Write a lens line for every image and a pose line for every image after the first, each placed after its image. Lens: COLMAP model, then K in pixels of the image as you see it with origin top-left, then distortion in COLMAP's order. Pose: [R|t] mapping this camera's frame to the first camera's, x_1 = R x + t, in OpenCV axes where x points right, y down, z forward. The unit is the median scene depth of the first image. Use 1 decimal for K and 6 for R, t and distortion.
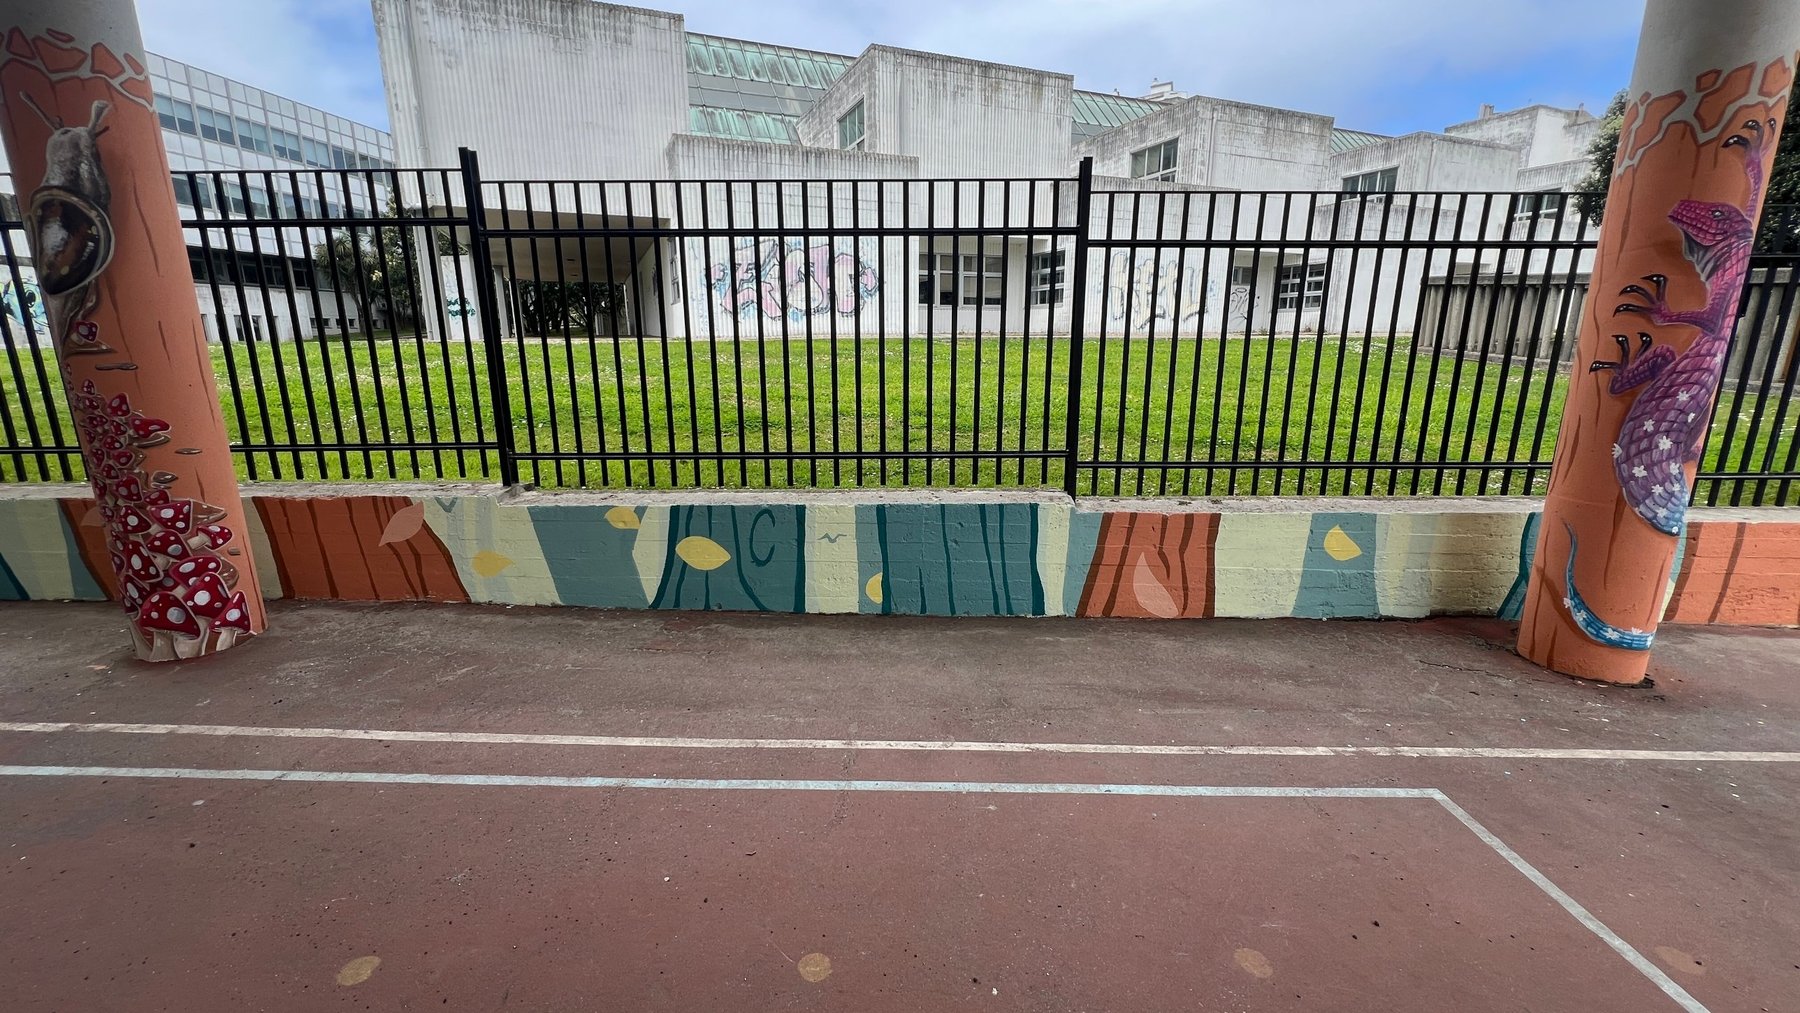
lens RADIAL K [[695.4, 0, 904.3], [0, 695.4, 501.4], [0, 0, 1]] dist [-0.002325, -0.000153]
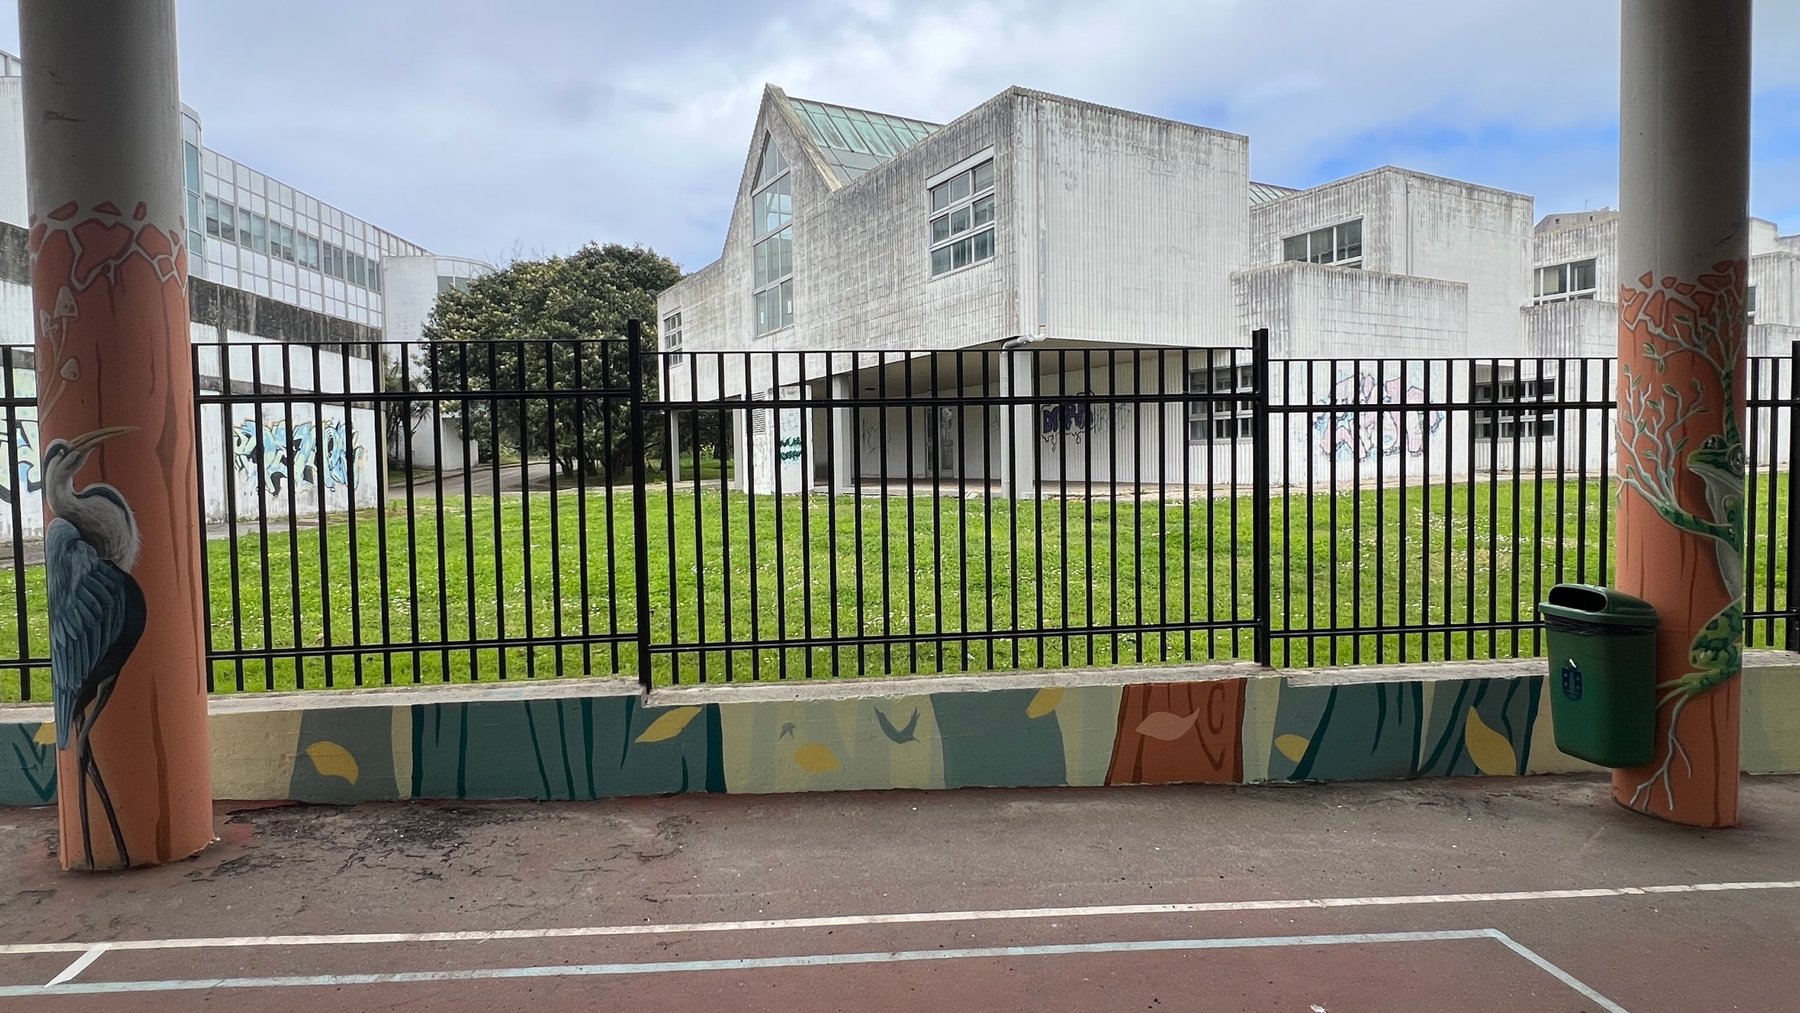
lens RADIAL K [[966.6, 0, 895.9], [0, 966.6, 508.7], [0, 0, 1]] dist [-0.001965, -0.000138]
pose [[0.993218, -0.020351, 0.114471, -0.671297], [0.042607, 0.979778, -0.195500, 0.002454], [-0.108178, 0.199051, 0.974000, -0.060731]]
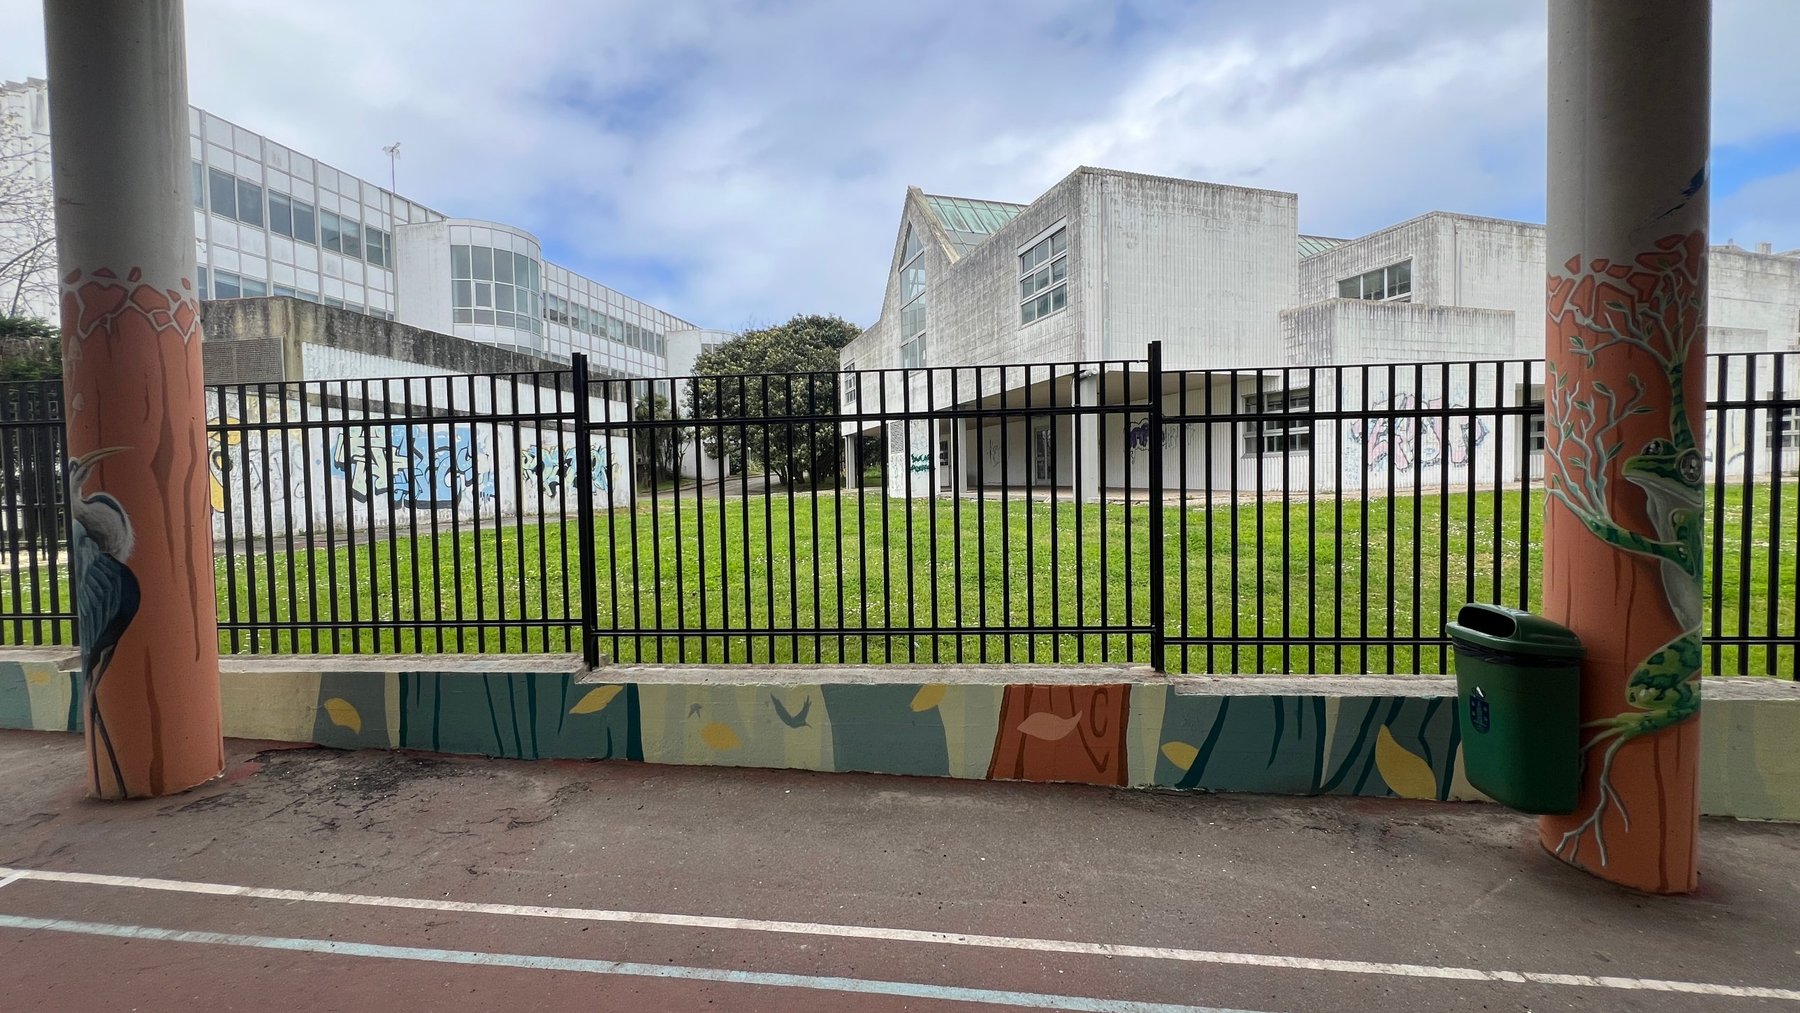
lens RADIAL K [[719.7, 0, 900.0], [0, 719.7, 506.5], [0, 0, 1]] dist [-0.001217, 0.000013]
pose [[0.996308, -0.014057, -0.084693, -0.604002], [-0.003321, 0.979454, -0.201640, -0.006174], [0.085788, 0.201177, 0.975791, -0.021791]]
